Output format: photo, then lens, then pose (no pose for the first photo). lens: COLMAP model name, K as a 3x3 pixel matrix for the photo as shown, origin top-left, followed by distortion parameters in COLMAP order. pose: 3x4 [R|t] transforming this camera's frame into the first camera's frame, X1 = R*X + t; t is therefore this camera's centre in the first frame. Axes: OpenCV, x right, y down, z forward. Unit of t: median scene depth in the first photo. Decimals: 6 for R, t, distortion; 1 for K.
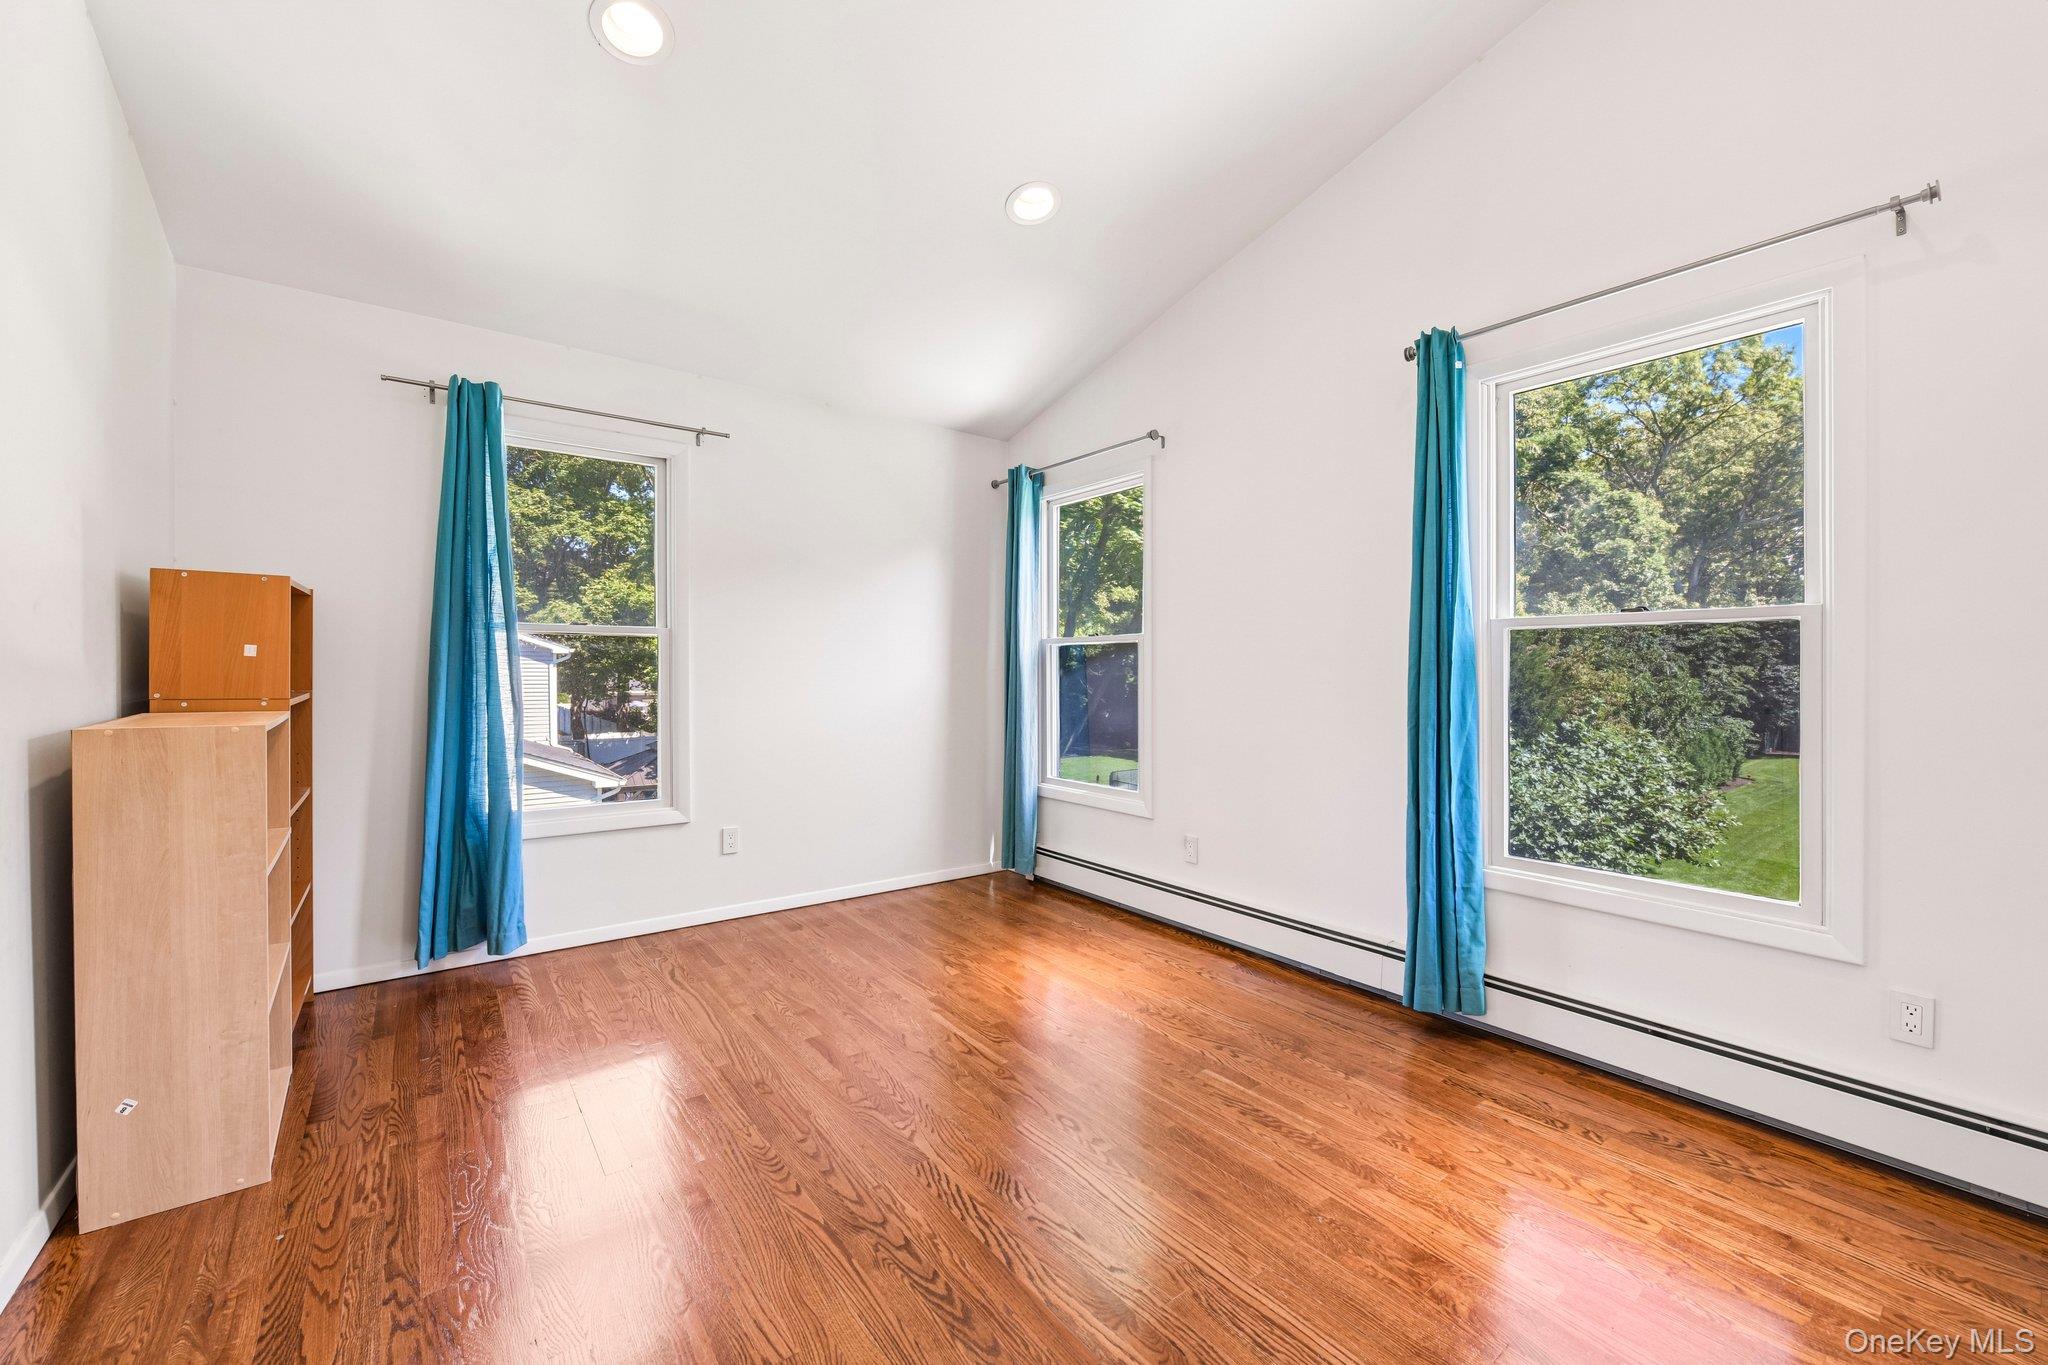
lens RADIAL K [[808.1, 0, 1027.6], [0, 808.1, 665.4], [0, 0, 1]] dist [-0.001748, -0.000251]
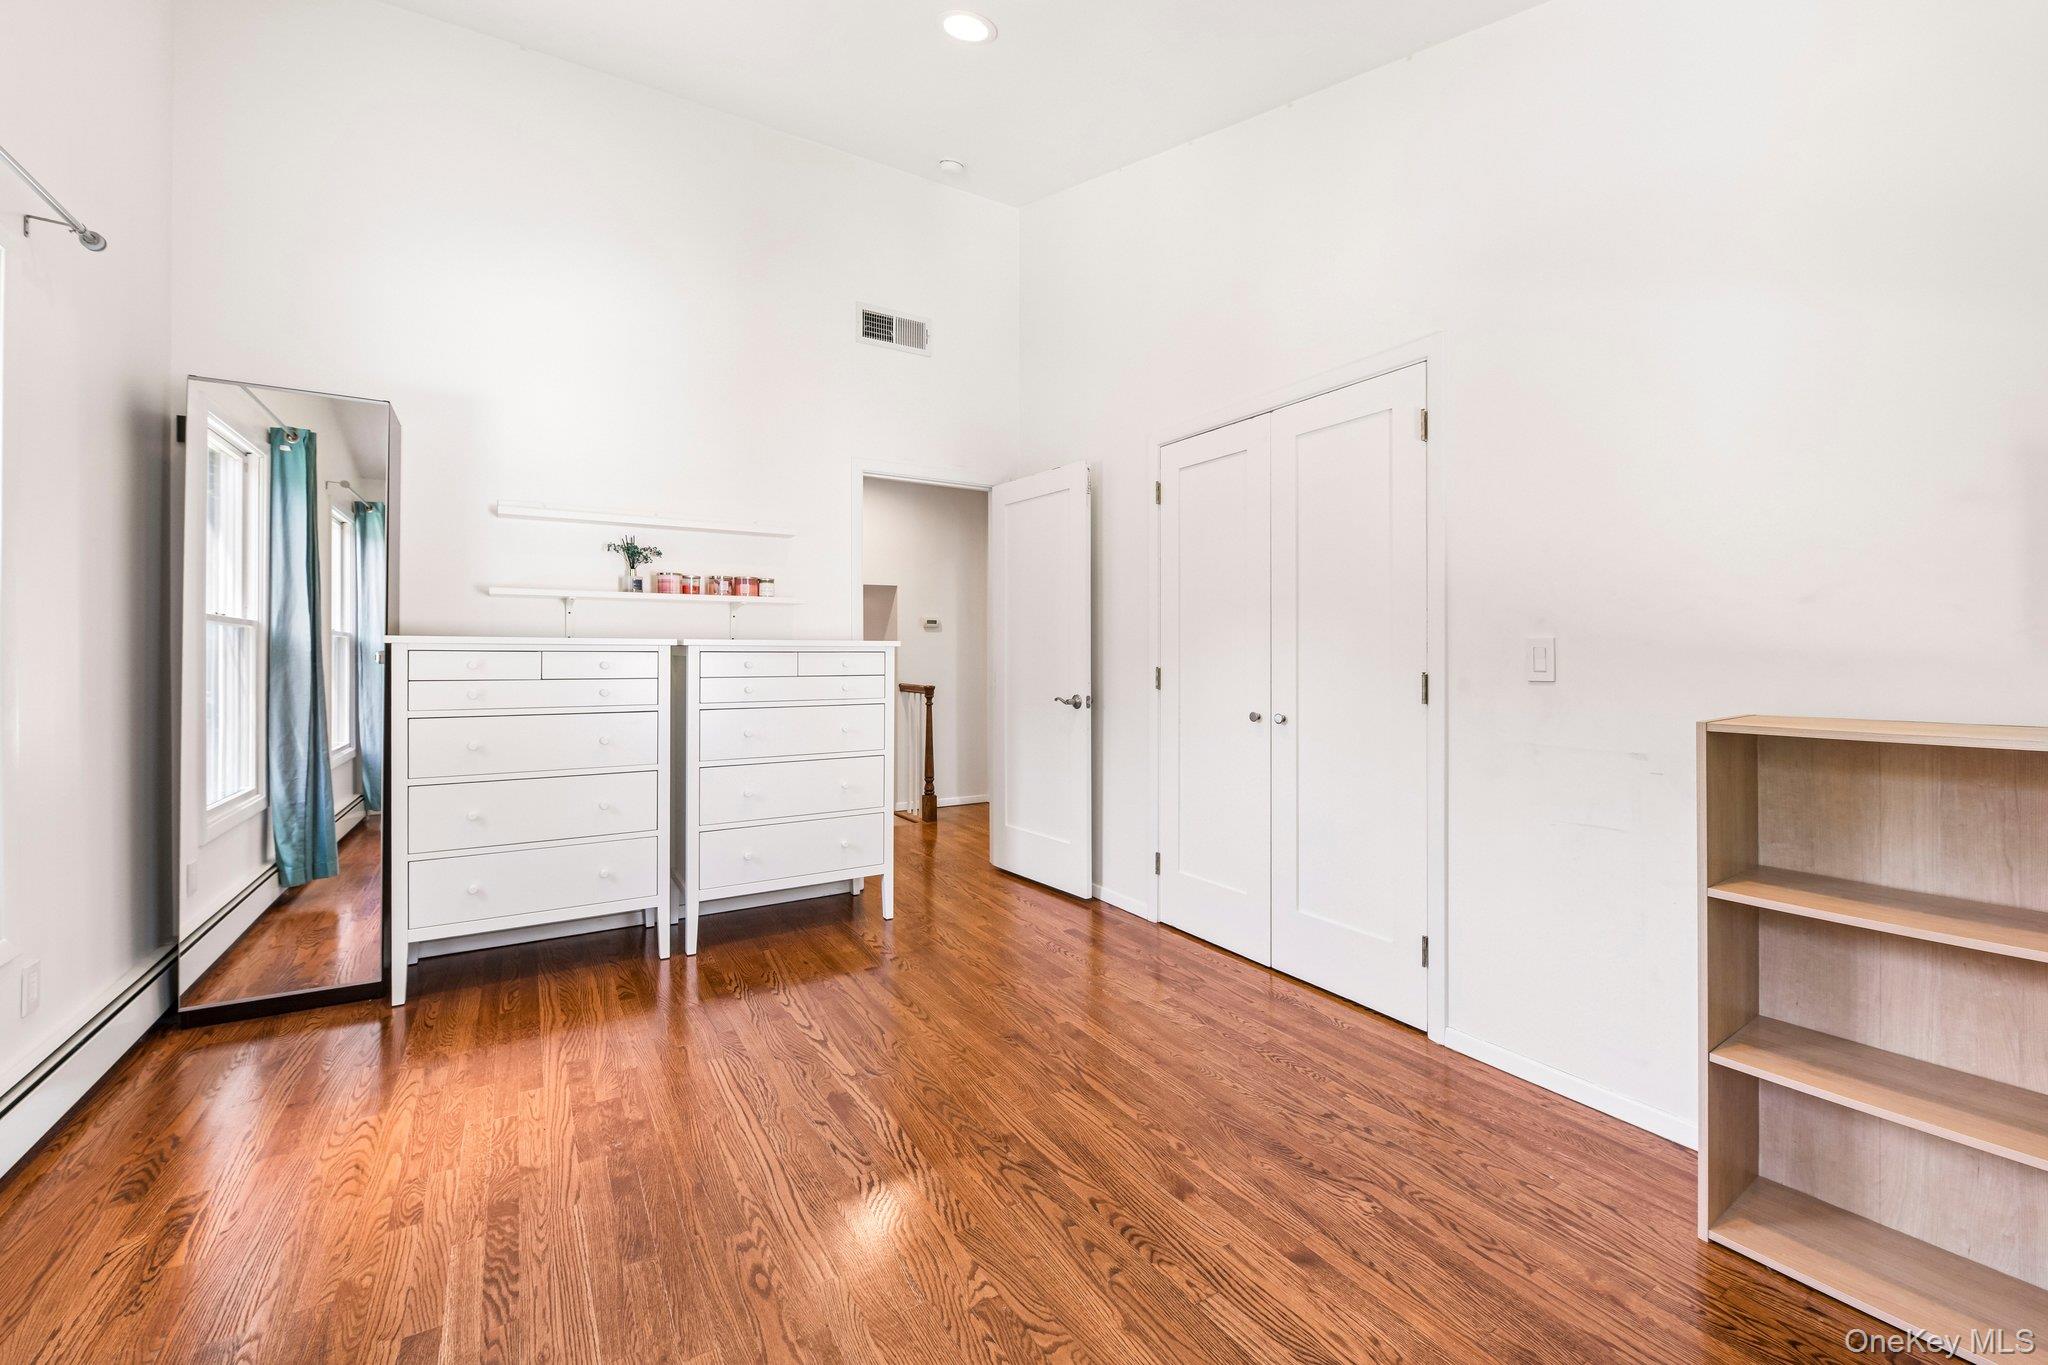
lens RADIAL K [[808.1, 0, 1021.6], [0, 808.1, 665.5], [0, 0, 1]] dist [-0.001748, -0.000251]
pose [[-0.994750, -0.001663, 0.102320, -0.305492], [-0.000675, 0.999953, 0.009696, 0.005187], [-0.102331, 0.009576, -0.994704, 2.012529]]
